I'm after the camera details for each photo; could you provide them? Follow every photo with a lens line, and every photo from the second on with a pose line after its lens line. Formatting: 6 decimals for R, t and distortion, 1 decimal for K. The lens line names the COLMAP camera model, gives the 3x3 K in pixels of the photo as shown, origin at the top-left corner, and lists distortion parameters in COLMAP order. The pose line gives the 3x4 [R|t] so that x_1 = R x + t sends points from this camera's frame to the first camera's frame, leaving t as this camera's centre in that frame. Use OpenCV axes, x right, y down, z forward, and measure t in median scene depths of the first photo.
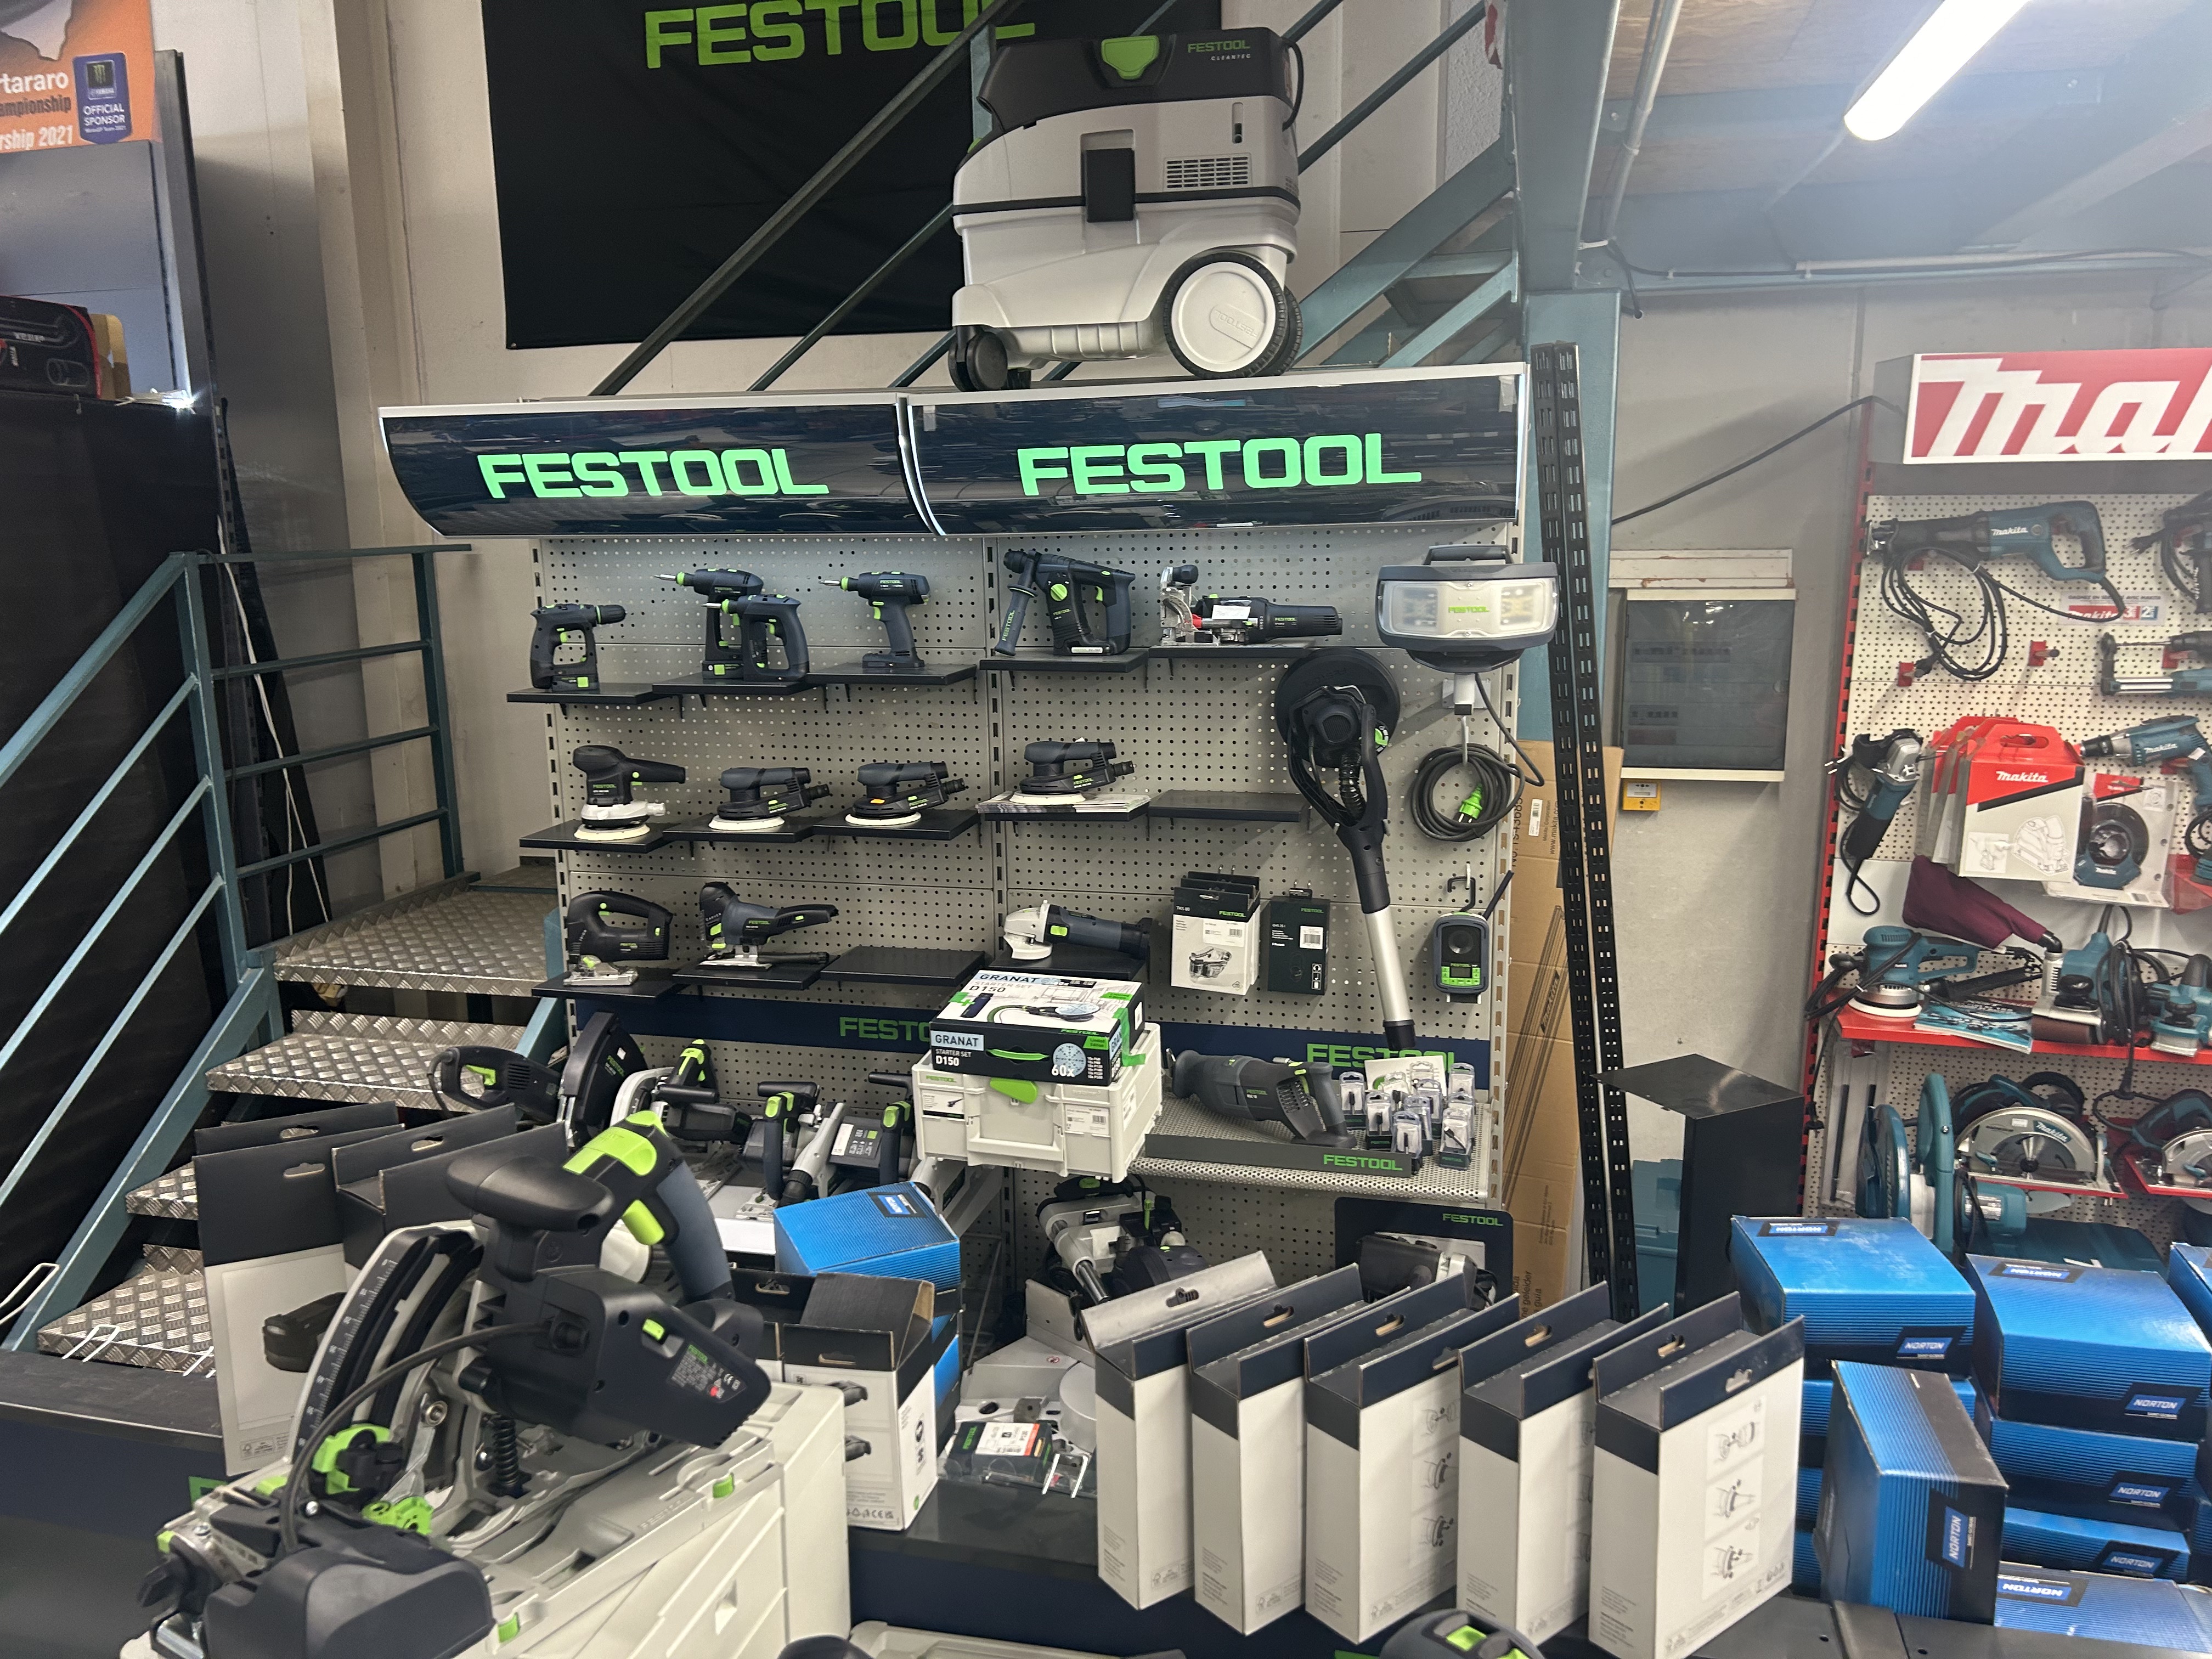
lens RADIAL K [[1663.5, 0, 1085.1], [0, 1663.5, 829.7], [0, 0, 1]] dist [0.035340, -0.031909]
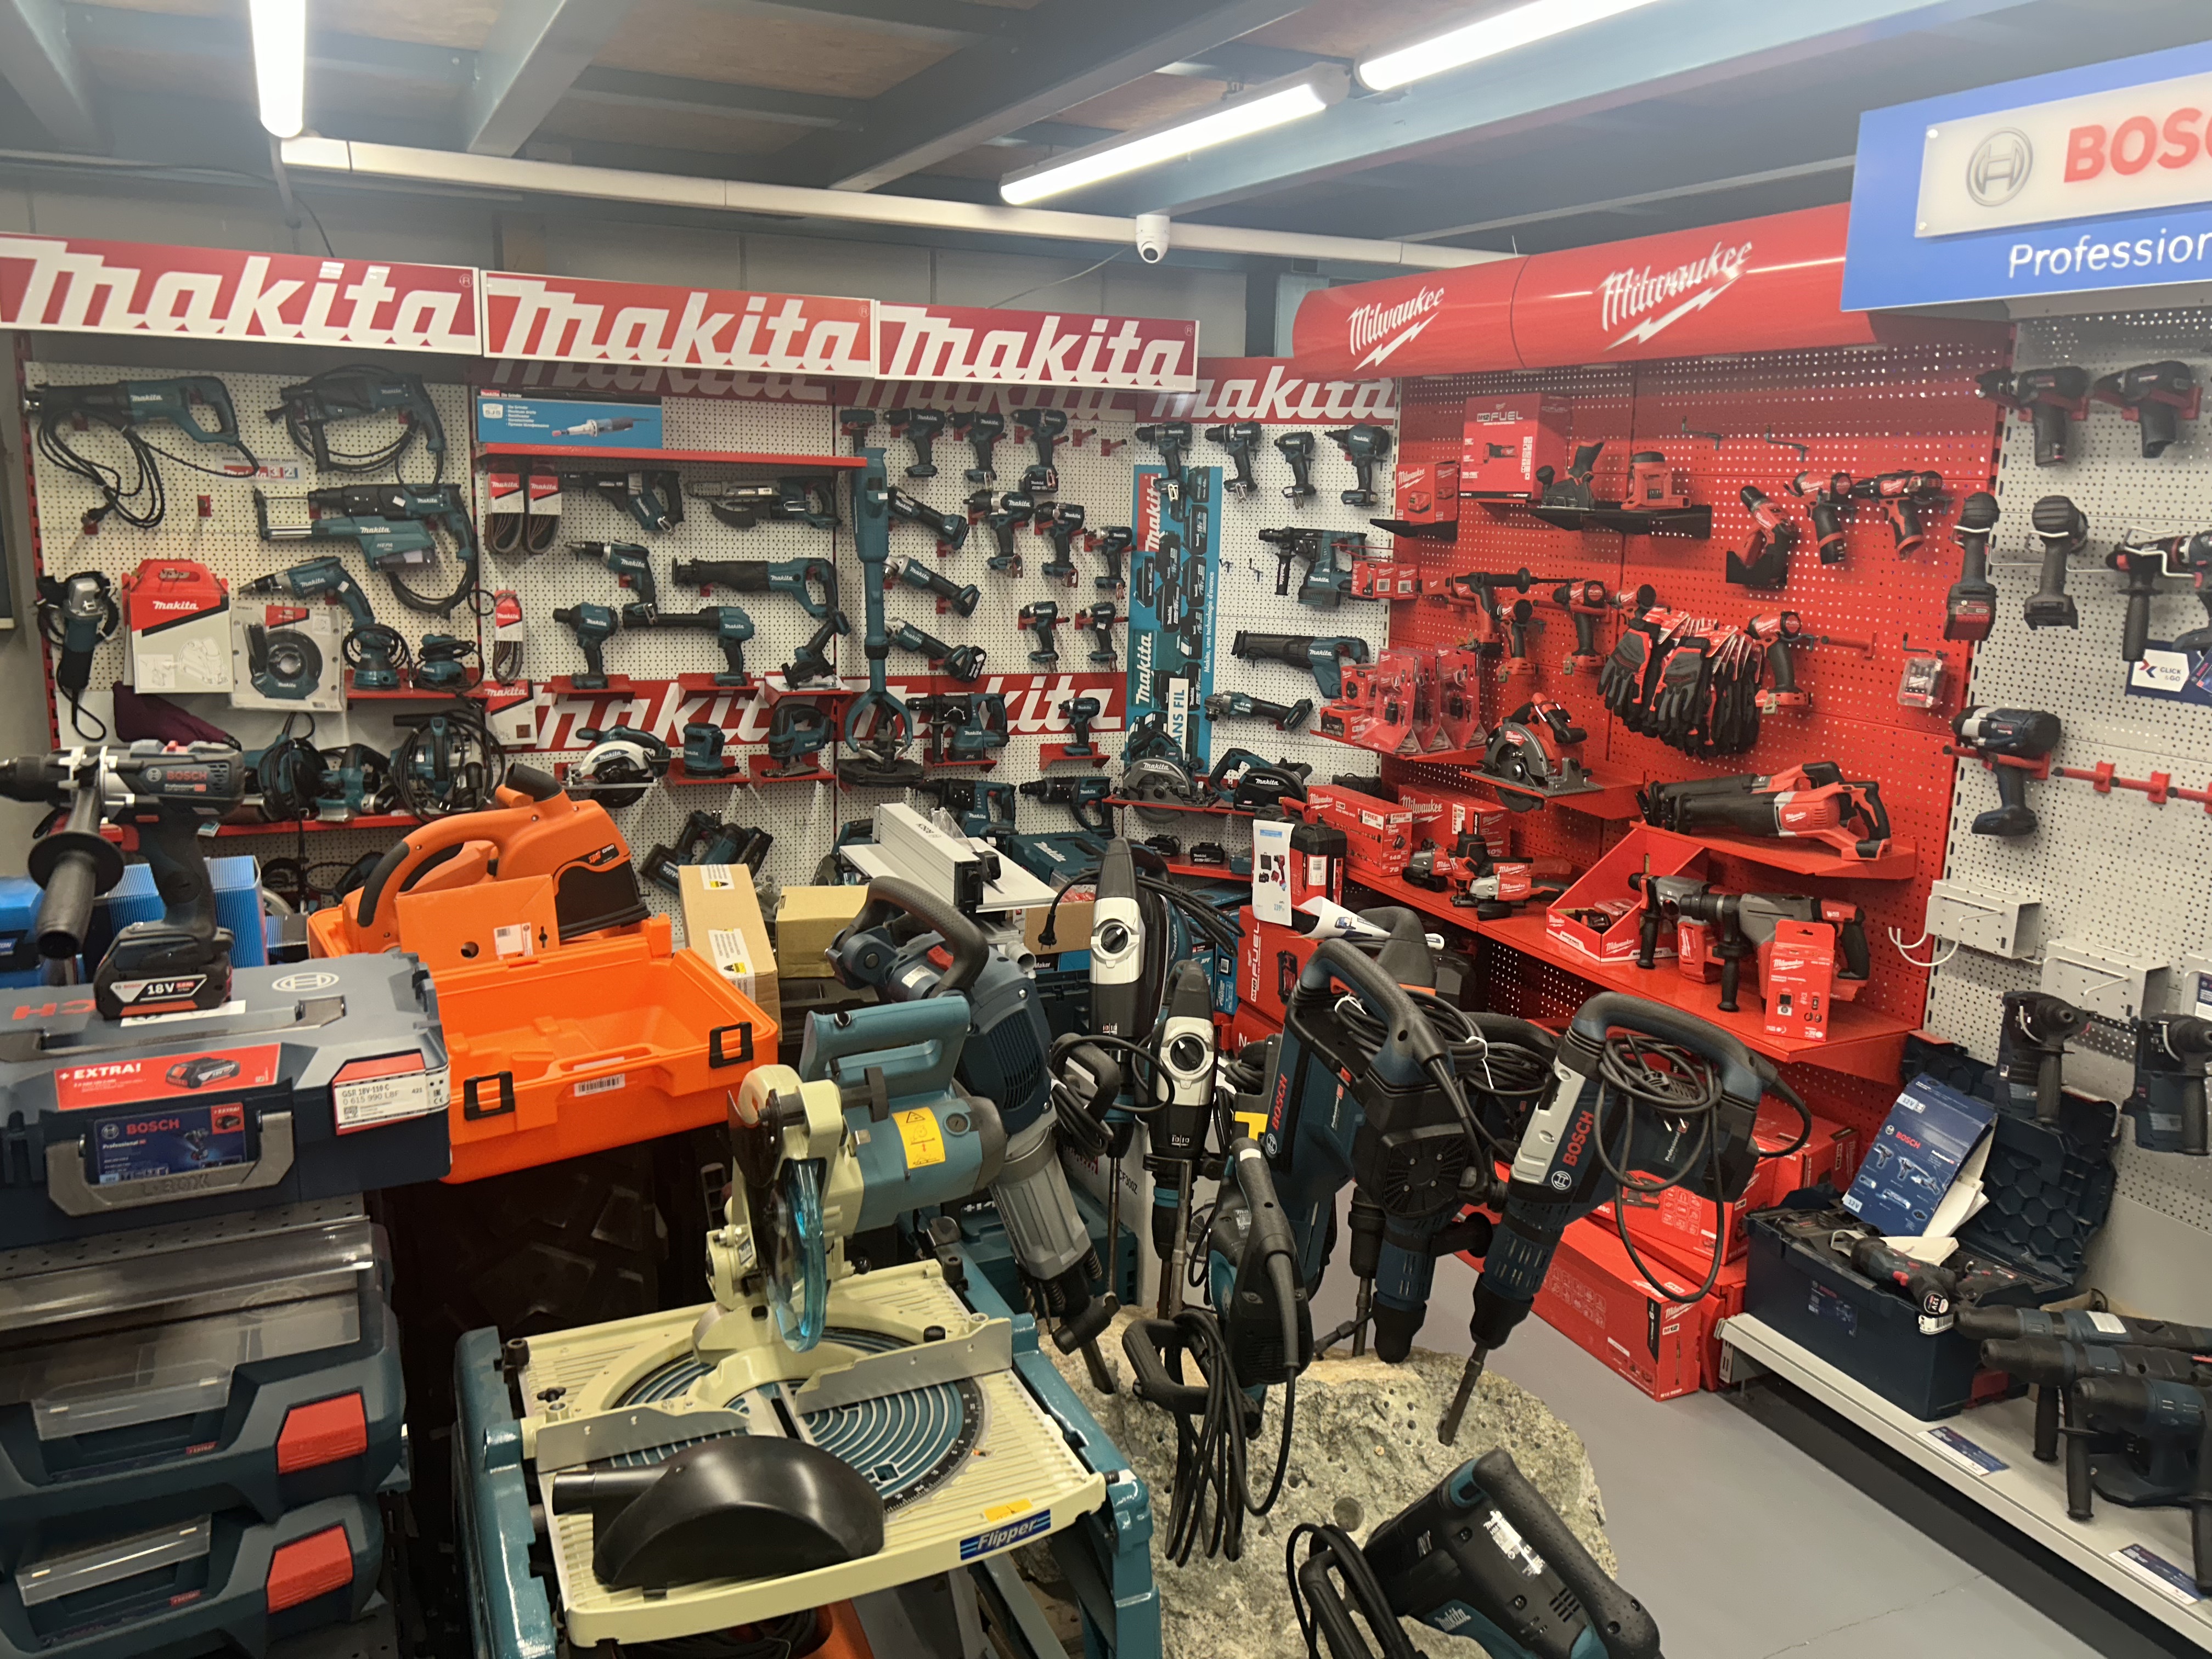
lens RADIAL K [[1656.1, 0, 1099.3], [0, 1656.1, 808.0], [0, 0, 1]] dist [0.058666, -0.066837]
pose [[0.756741, -0.103906, 0.645404, 0.260809], [0.090262, 0.994439, 0.054266, 0.102163], [-0.647453, 0.017190, 0.761912, -0.317258]]
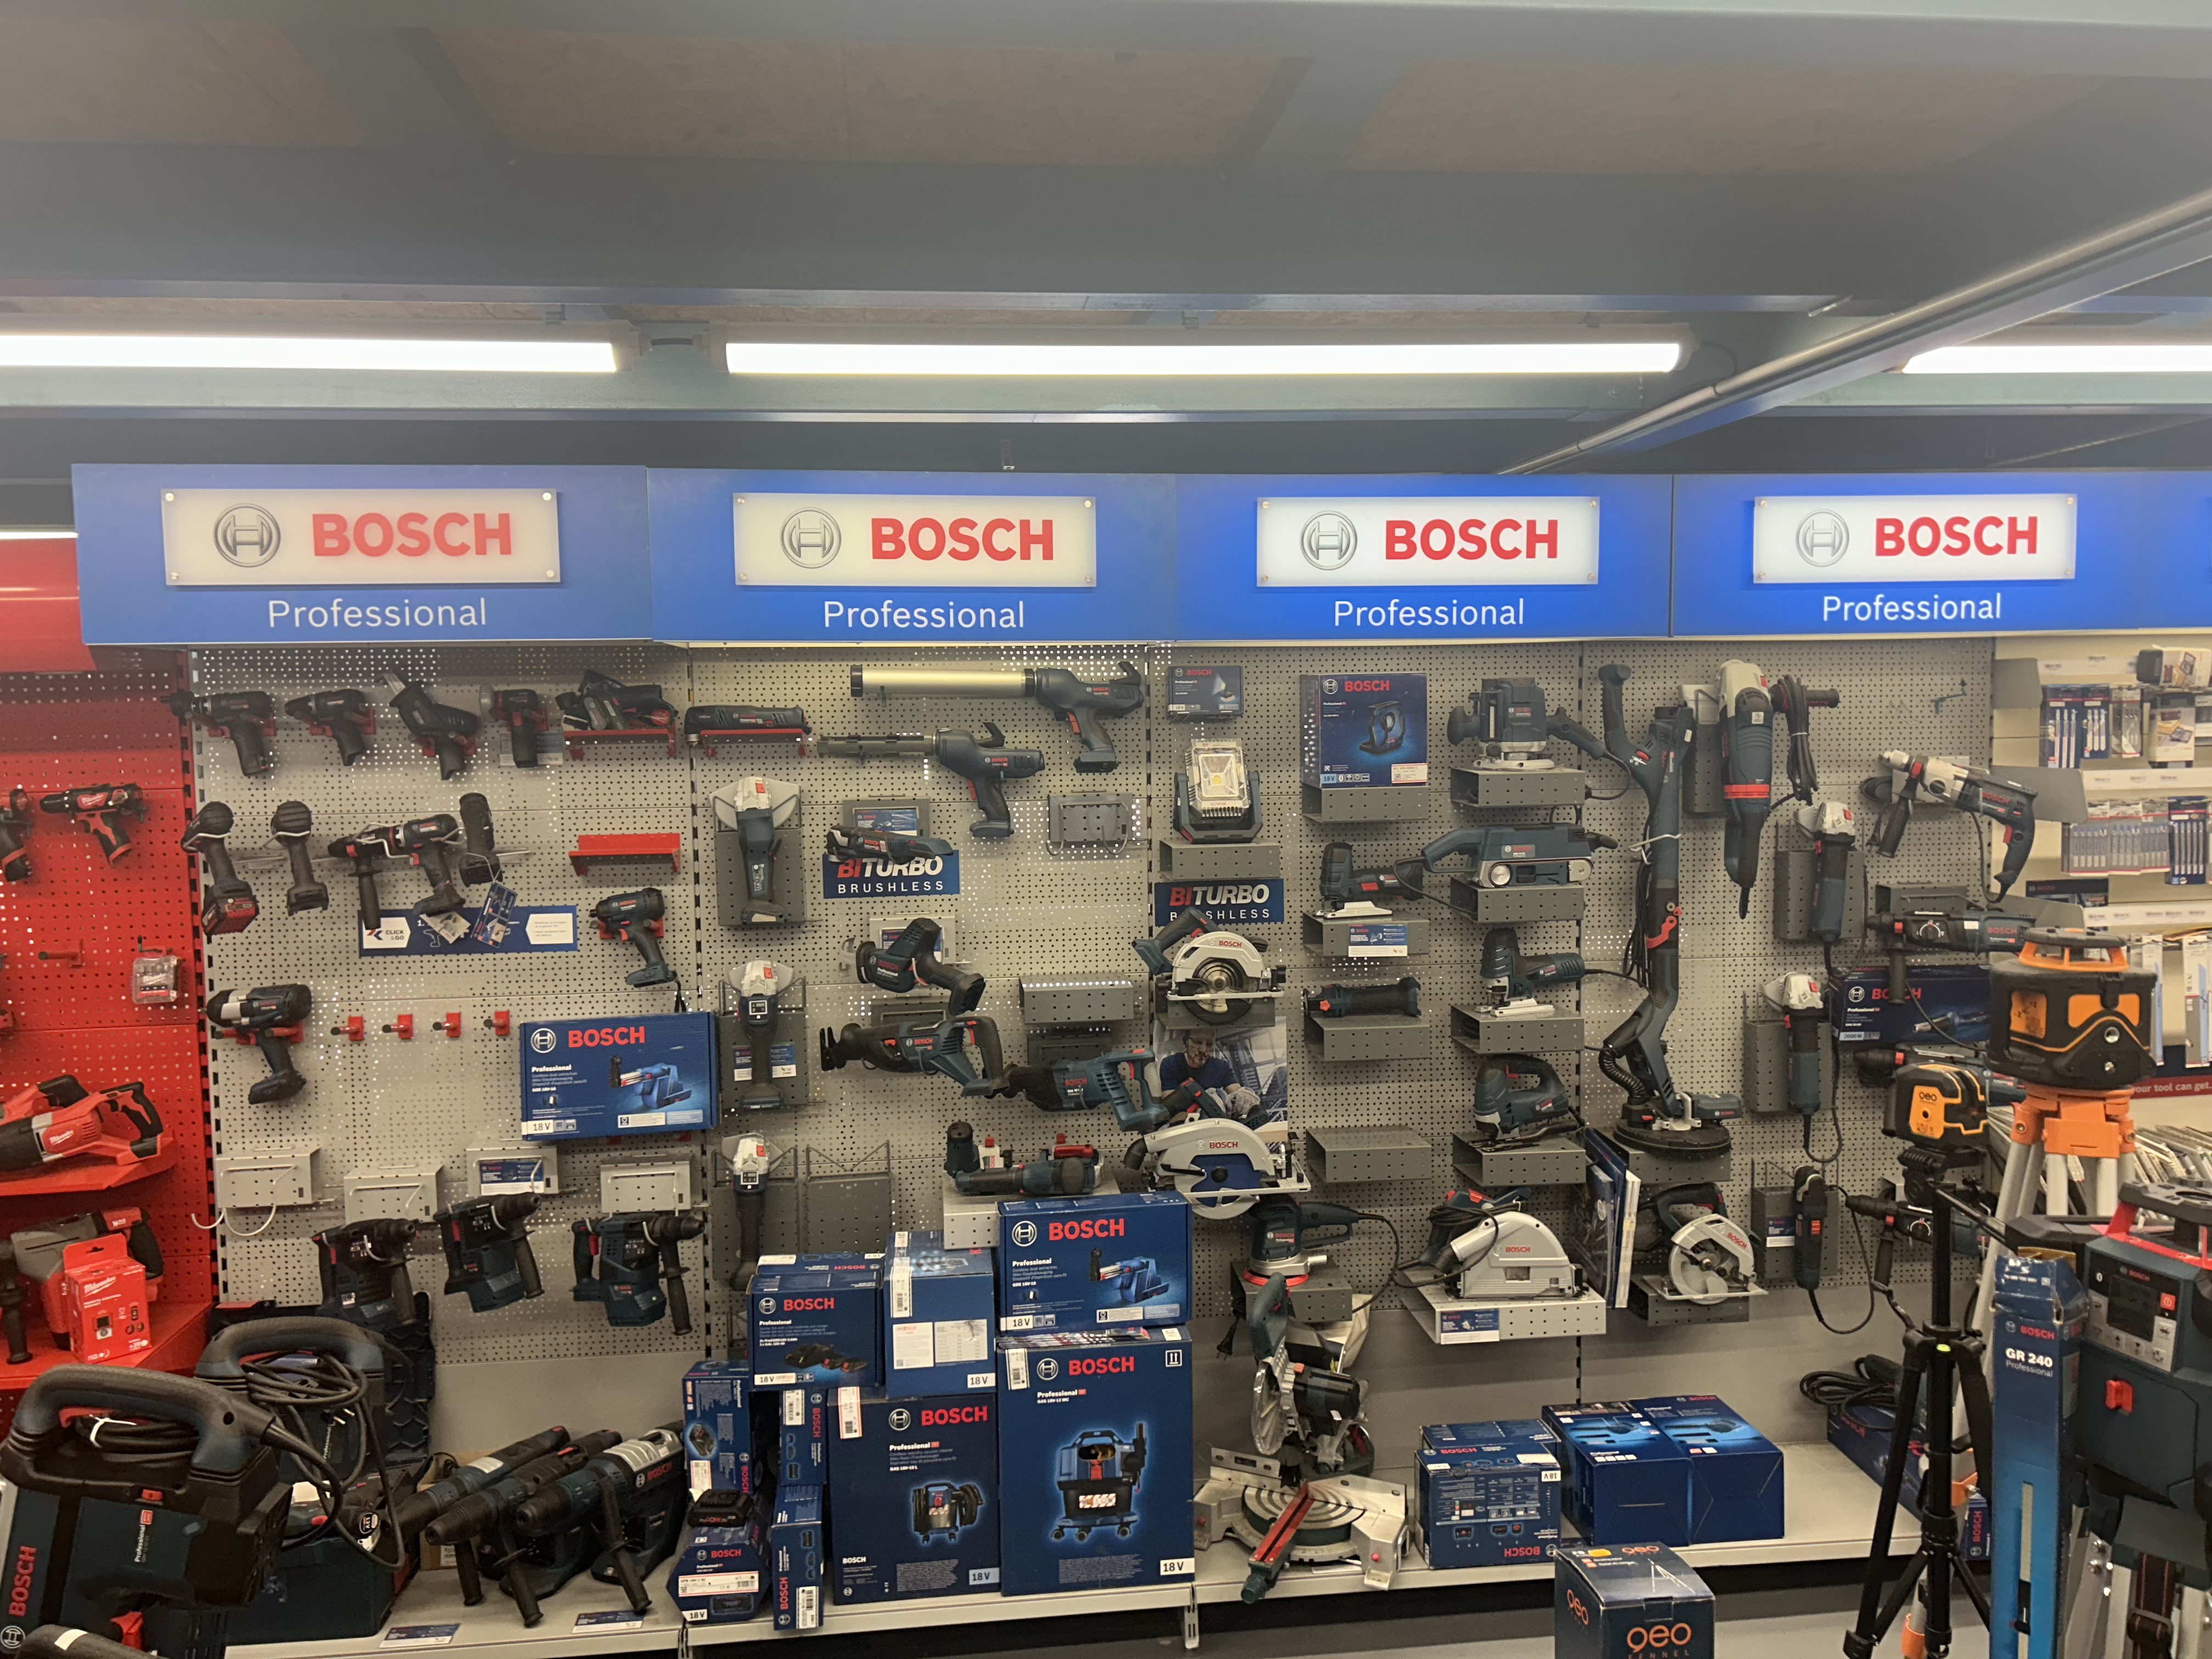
lens RADIAL K [[1682.9, 0, 1111.7], [0, 1682.9, 819.6], [0, 0, 1]] dist [0.024302, -0.005081]
pose [[-0.374934, -0.040478, 0.926167, 0.089898], [0.198941, 0.972259, 0.123028, 0.022640], [-0.905454, 0.230380, -0.356480, -0.079349]]
